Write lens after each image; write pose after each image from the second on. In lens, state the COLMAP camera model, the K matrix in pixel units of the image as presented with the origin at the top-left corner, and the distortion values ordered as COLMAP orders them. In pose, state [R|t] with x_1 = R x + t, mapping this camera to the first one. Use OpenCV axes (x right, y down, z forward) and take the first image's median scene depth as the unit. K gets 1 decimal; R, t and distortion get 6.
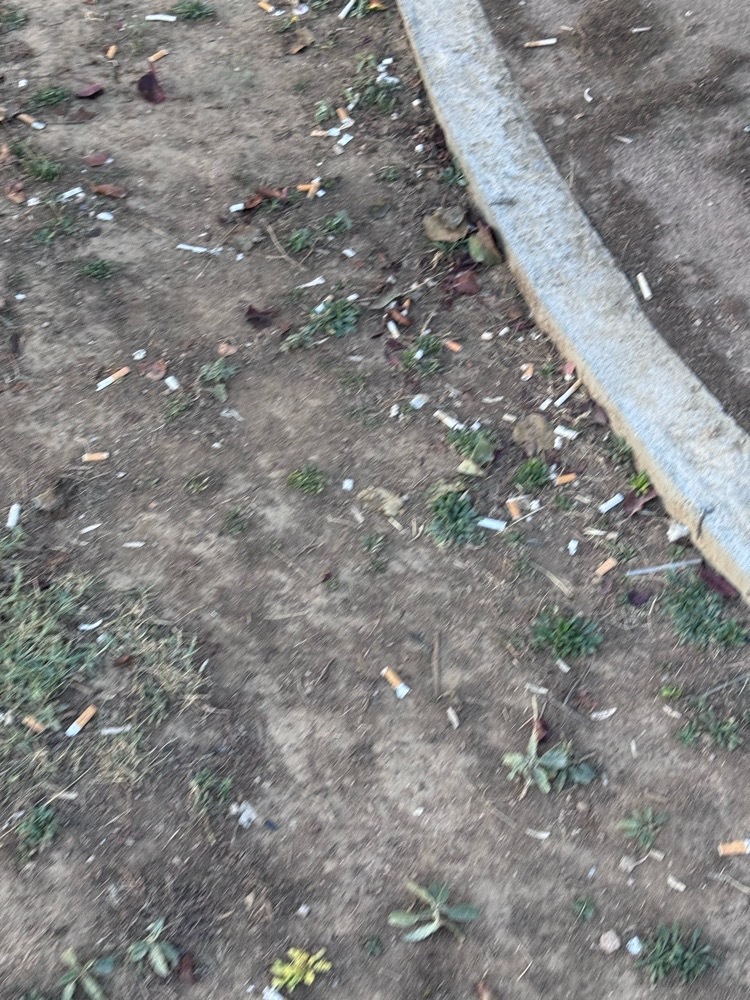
lens RADIAL K [[1389.7, 0, 376.1], [0, 1389.7, 500.1], [0, 0, 1]] dist [0.127268, 0.000000]
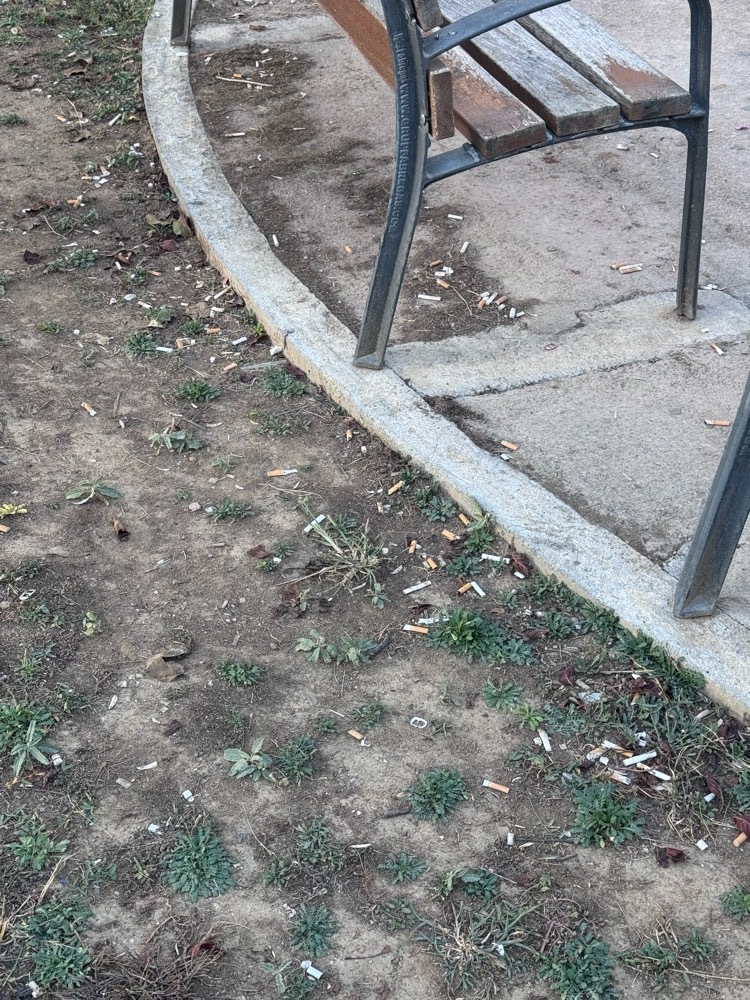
lens RADIAL K [[1389.7, 0, 375.4], [0, 1389.7, 499.8], [0, 0, 1]] dist [0.127268, 0.000000]
pose [[0.998262, -0.007489, 0.058456, 0.218863], [0.021331, 0.970555, -0.239931, 0.548891], [-0.054938, 0.240761, 0.969028, -0.516999]]
